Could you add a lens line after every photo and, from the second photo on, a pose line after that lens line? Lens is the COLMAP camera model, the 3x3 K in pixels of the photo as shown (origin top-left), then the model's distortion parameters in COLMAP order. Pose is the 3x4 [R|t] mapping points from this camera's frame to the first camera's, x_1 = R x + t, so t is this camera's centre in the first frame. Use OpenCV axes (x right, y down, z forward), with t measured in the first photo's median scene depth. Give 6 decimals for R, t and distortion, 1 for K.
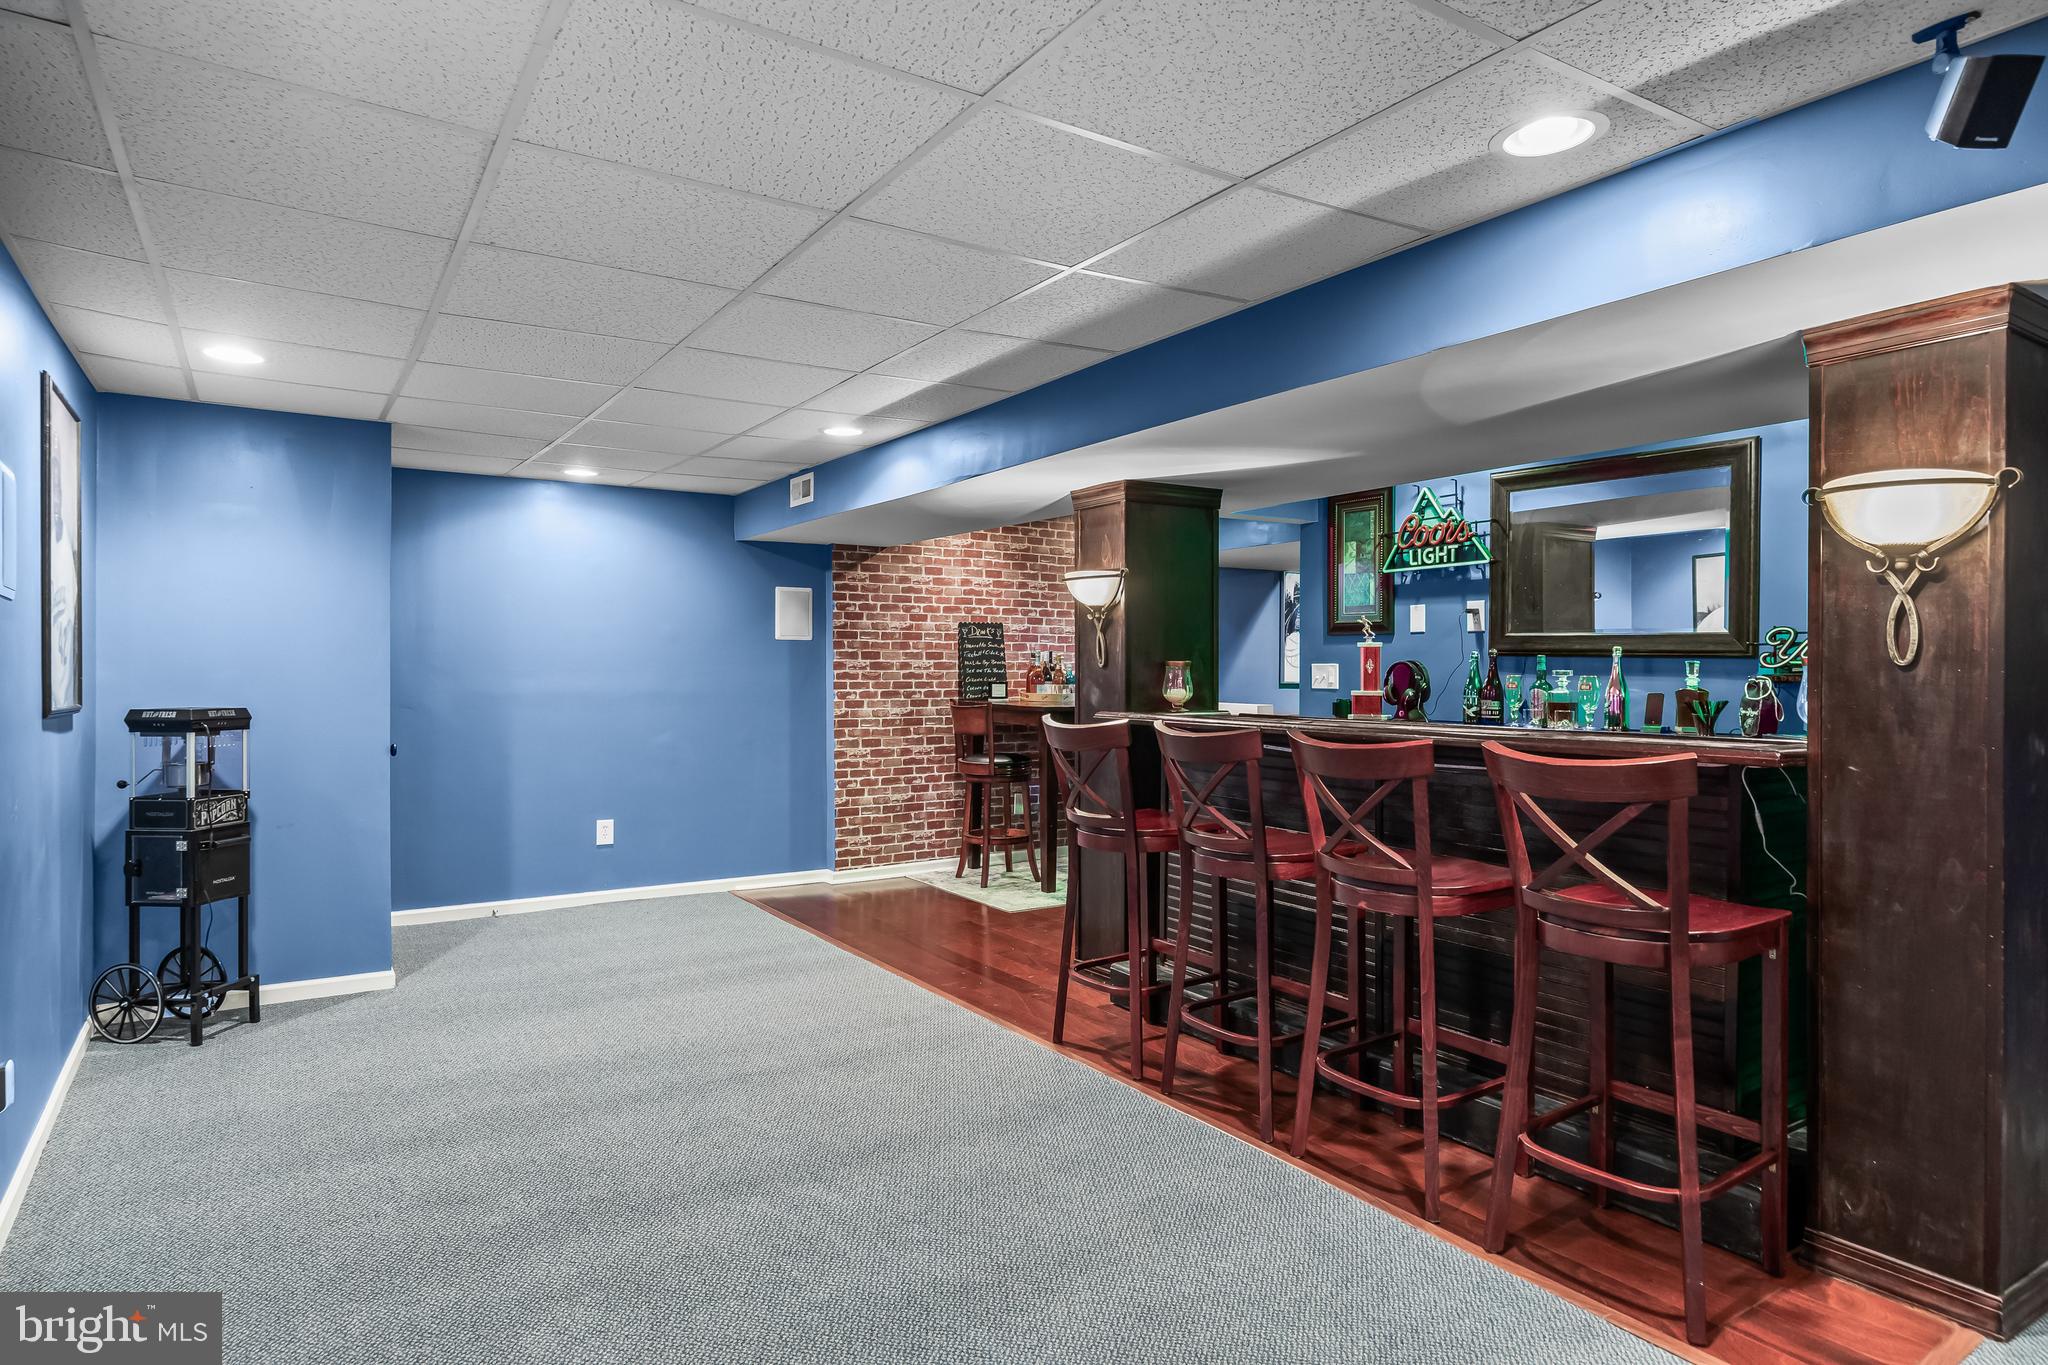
lens RADIAL K [[1210.8, 0, 1024.7], [0, 1210.8, 676.1], [0, 0, 1]] dist [-0.009122, -0.000174]
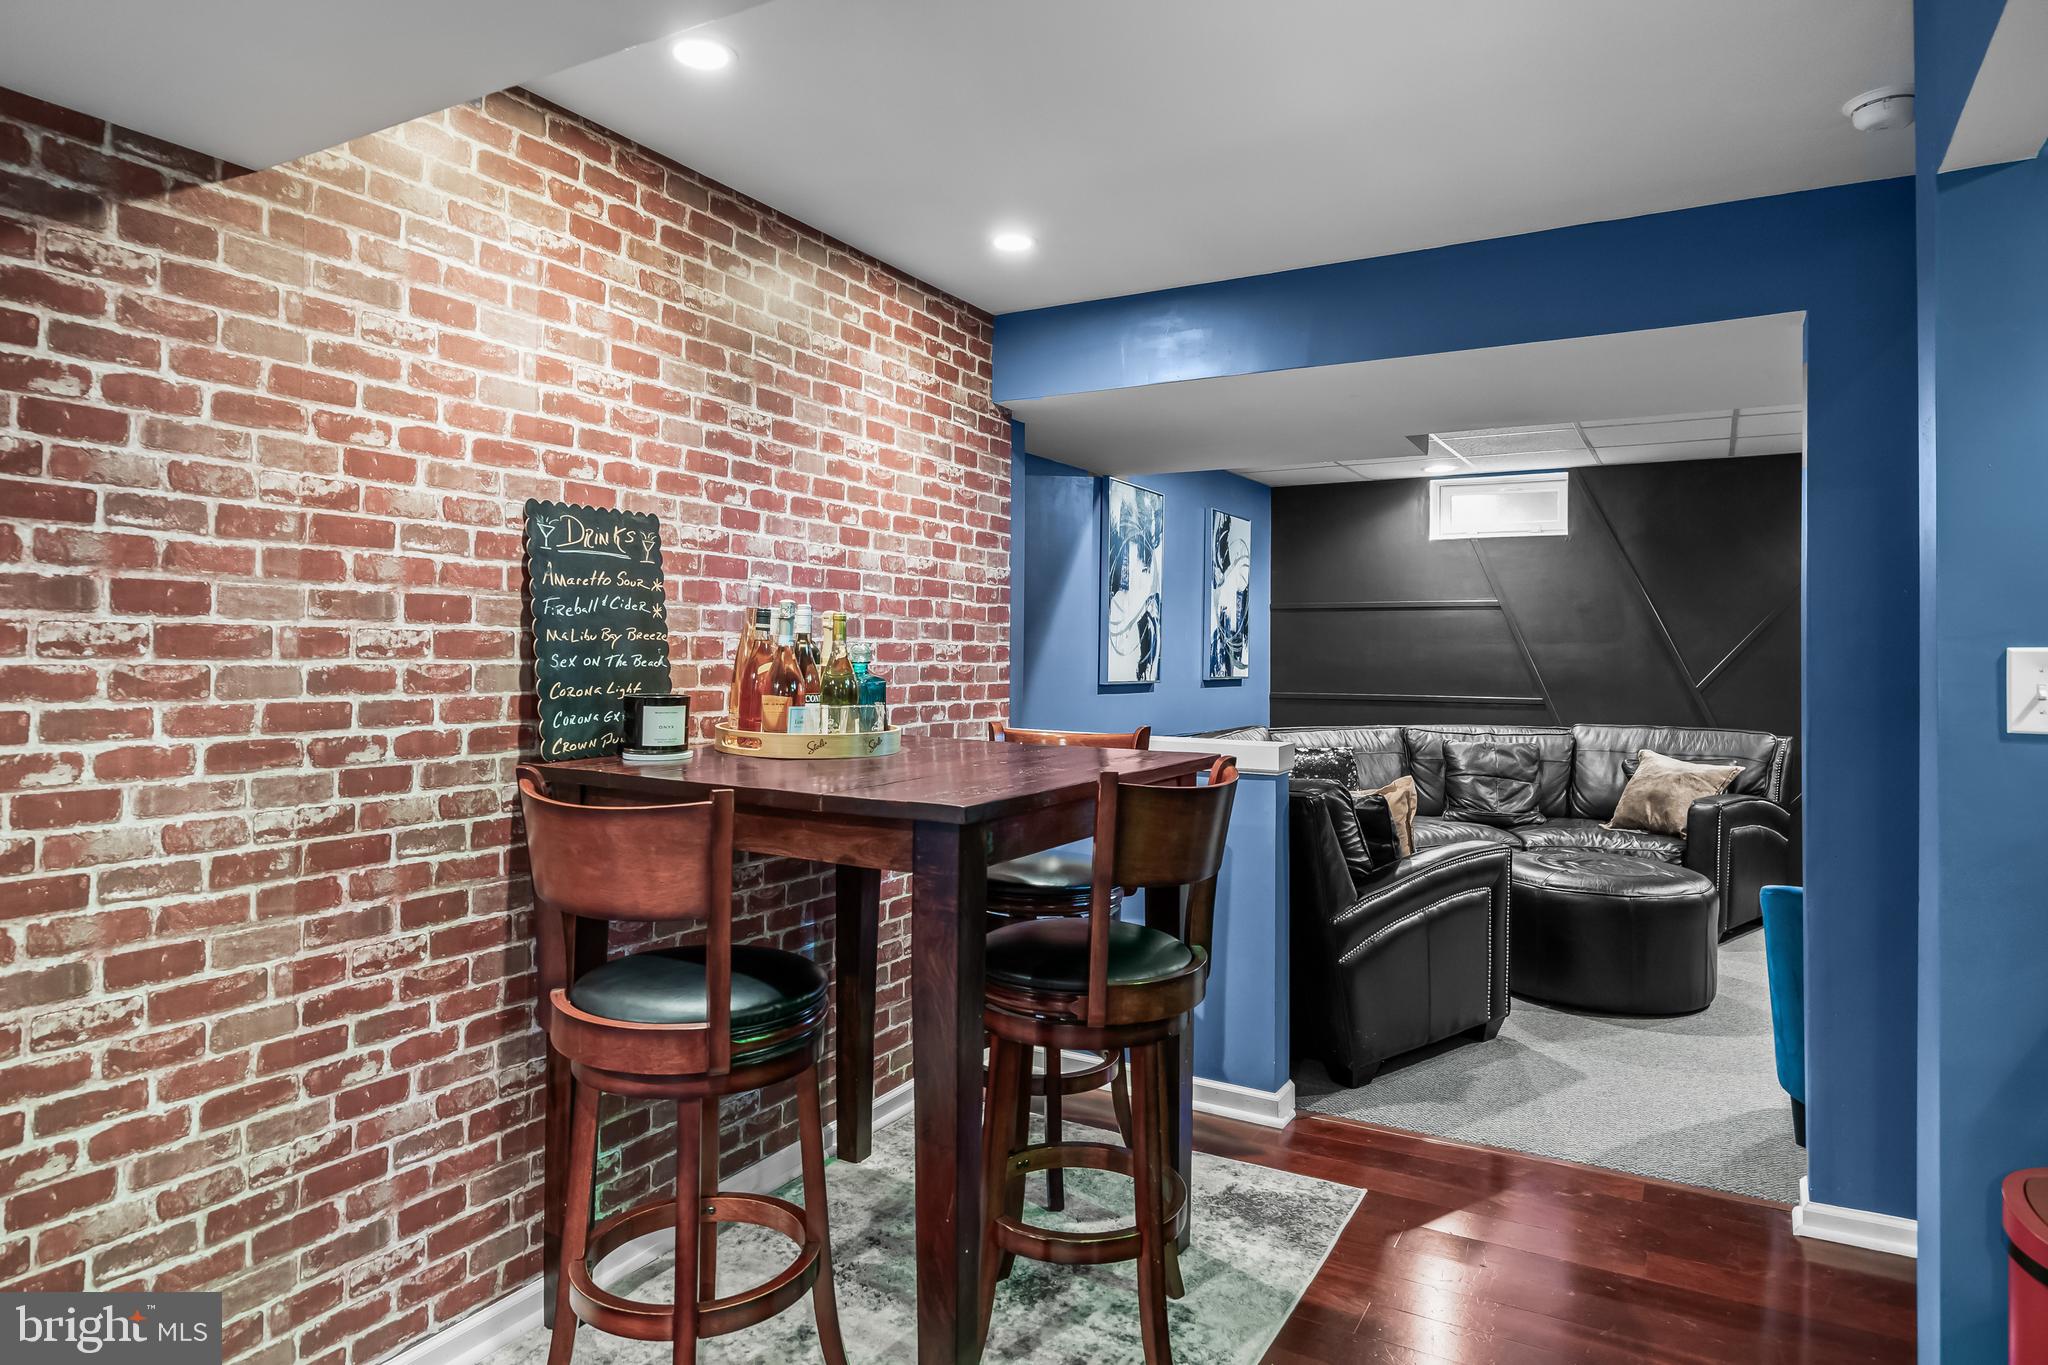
lens RADIAL K [[1210.8, 0, 1043.2], [0, 1210.8, 627.2], [0, 0, 1]] dist [-0.009122, -0.000174]
pose [[0.880864, 0.019381, 0.472972, -0.083075], [-0.007806, 0.999620, -0.026423, -0.006003], [-0.473304, 0.019583, 0.880681, 0.682645]]
